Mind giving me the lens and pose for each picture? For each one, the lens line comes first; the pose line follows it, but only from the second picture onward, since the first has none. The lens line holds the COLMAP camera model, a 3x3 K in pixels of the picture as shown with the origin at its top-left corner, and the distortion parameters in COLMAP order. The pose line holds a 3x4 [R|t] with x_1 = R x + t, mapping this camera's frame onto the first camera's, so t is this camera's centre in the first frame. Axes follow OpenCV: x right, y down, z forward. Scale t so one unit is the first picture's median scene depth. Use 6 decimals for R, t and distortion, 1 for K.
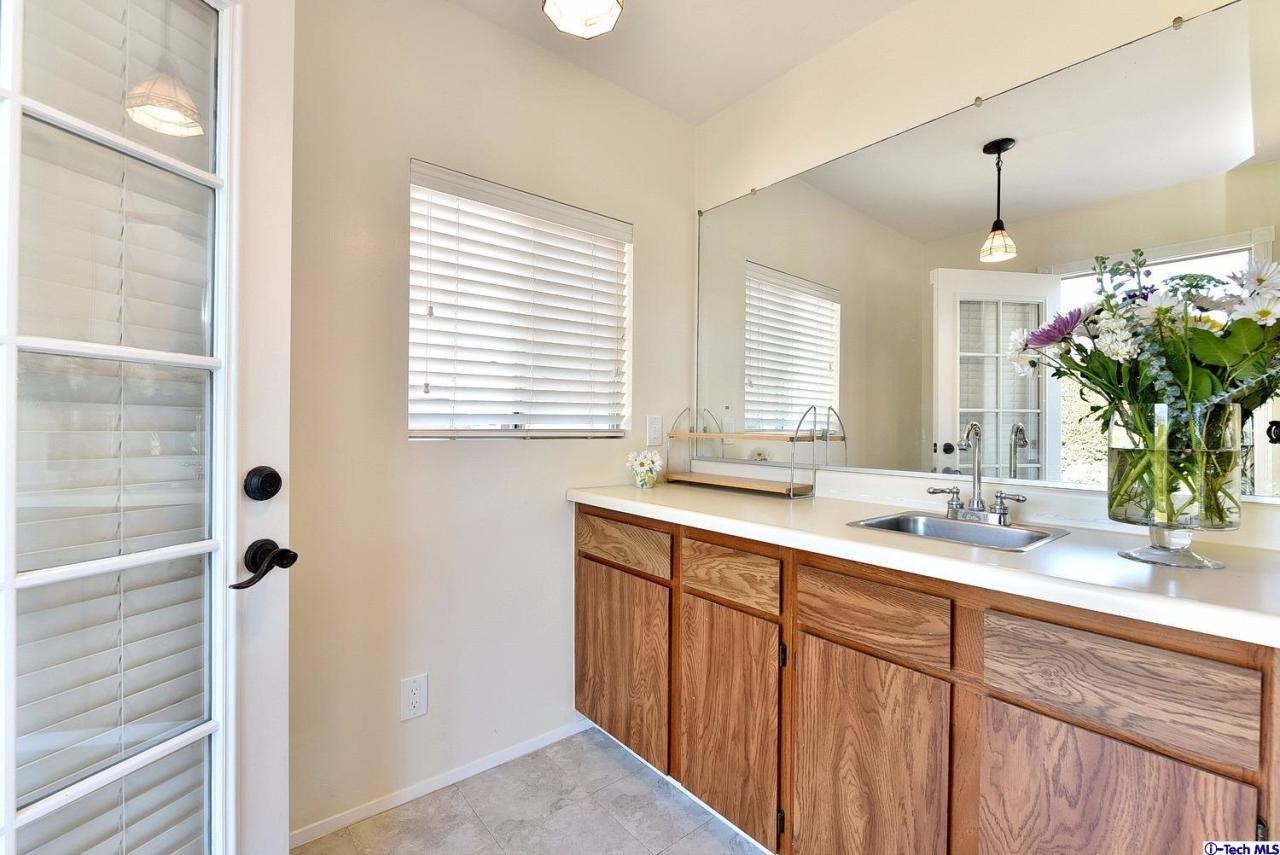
lens RADIAL K [[537.6, 0, 635.6], [0, 537.6, 426.6], [0, 0, 1]] dist [-0.012896, -0.000157]
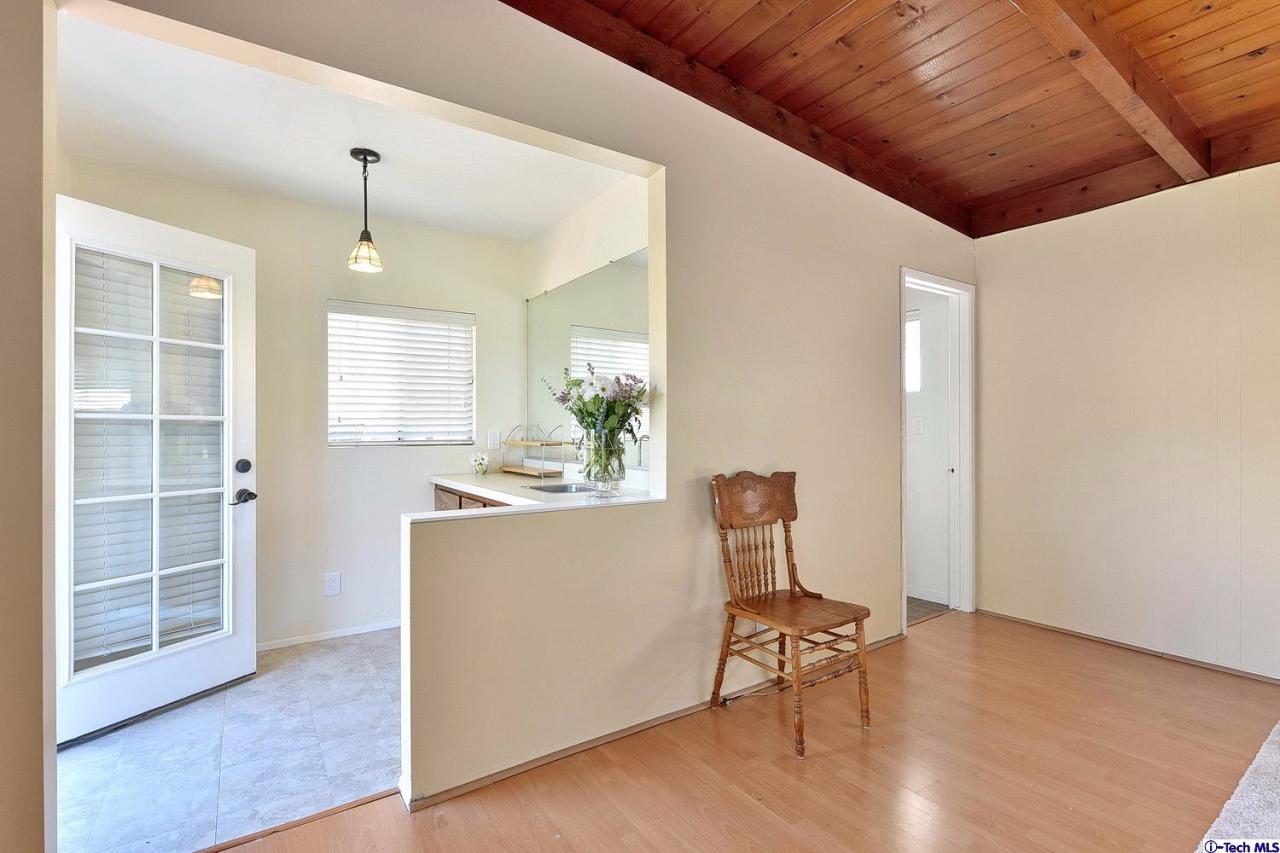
lens RADIAL K [[574.4, 0, 643.9], [0, 574.4, 427.4], [0, 0, 1]] dist [-0.009107, 0.000547]
pose [[0.997763, -0.011709, -0.065818, 0.822533], [0.011445, 0.999925, -0.004395, -0.023582], [0.065865, 0.003632, 0.997822, -0.941915]]
